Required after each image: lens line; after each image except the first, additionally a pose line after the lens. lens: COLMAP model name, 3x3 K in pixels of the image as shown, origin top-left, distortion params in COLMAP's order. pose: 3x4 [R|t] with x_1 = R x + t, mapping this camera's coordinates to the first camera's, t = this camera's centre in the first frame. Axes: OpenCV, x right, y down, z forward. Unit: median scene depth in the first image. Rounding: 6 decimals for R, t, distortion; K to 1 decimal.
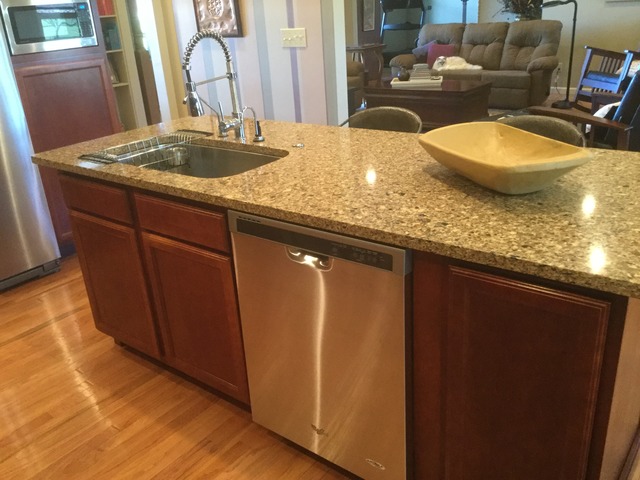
lens RADIAL K [[576.7, 0, 320.0], [0, 576.7, 240.0], [0, 0, 1]] dist [0.110191, -0.192982]
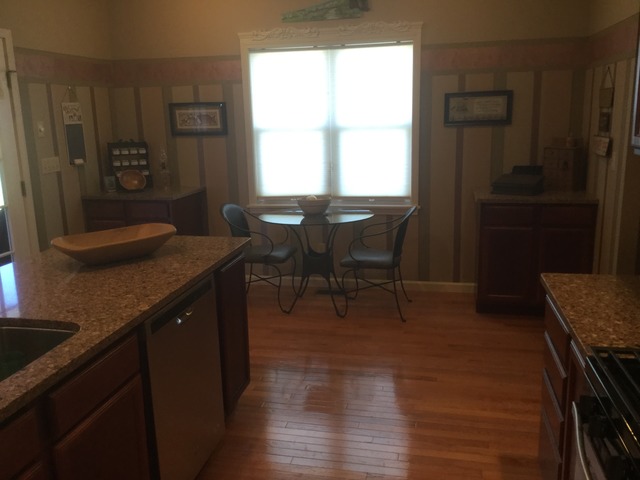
lens RADIAL K [[576.7, 0, 320.0], [0, 576.7, 240.0], [0, 0, 1]] dist [0.110191, -0.192982]
pose [[-0.439677, -0.117734, 0.890406, -1.379518], [0.397439, 0.863524, 0.310432, -0.430238], [-0.805436, 0.490372, -0.332880, 1.077621]]
